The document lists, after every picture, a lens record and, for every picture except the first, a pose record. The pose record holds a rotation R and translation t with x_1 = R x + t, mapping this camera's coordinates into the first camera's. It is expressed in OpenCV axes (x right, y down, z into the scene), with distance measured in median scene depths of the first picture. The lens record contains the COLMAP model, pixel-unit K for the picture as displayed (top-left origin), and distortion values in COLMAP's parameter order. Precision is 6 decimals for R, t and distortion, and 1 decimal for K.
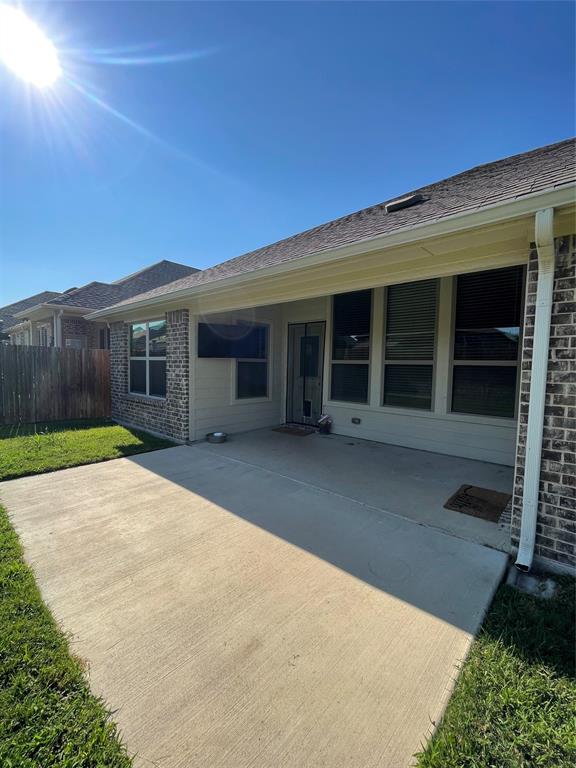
lens RADIAL K [[314.8, 0, 289.3], [0, 314.8, 384.2], [0, 0, 1]] dist [-0.000489, -0.000031]
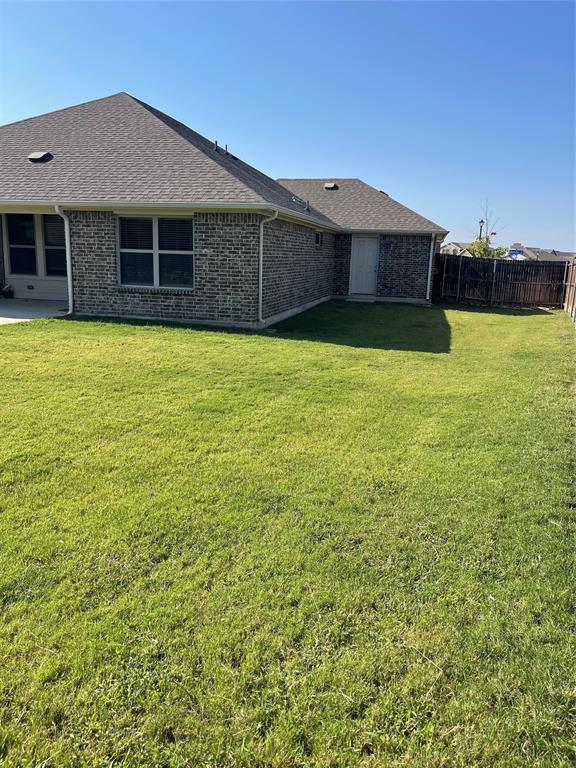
lens RADIAL K [[574.2, 0, 288.7], [0, 574.2, 384.0], [0, 0, 1]] dist [0.010904, 0.001851]
pose [[0.875564, -0.103468, 0.471892, -0.052612], [0.018207, 0.983169, 0.181790, 0.095313], [-0.482759, -0.150577, 0.862711, -2.055616]]
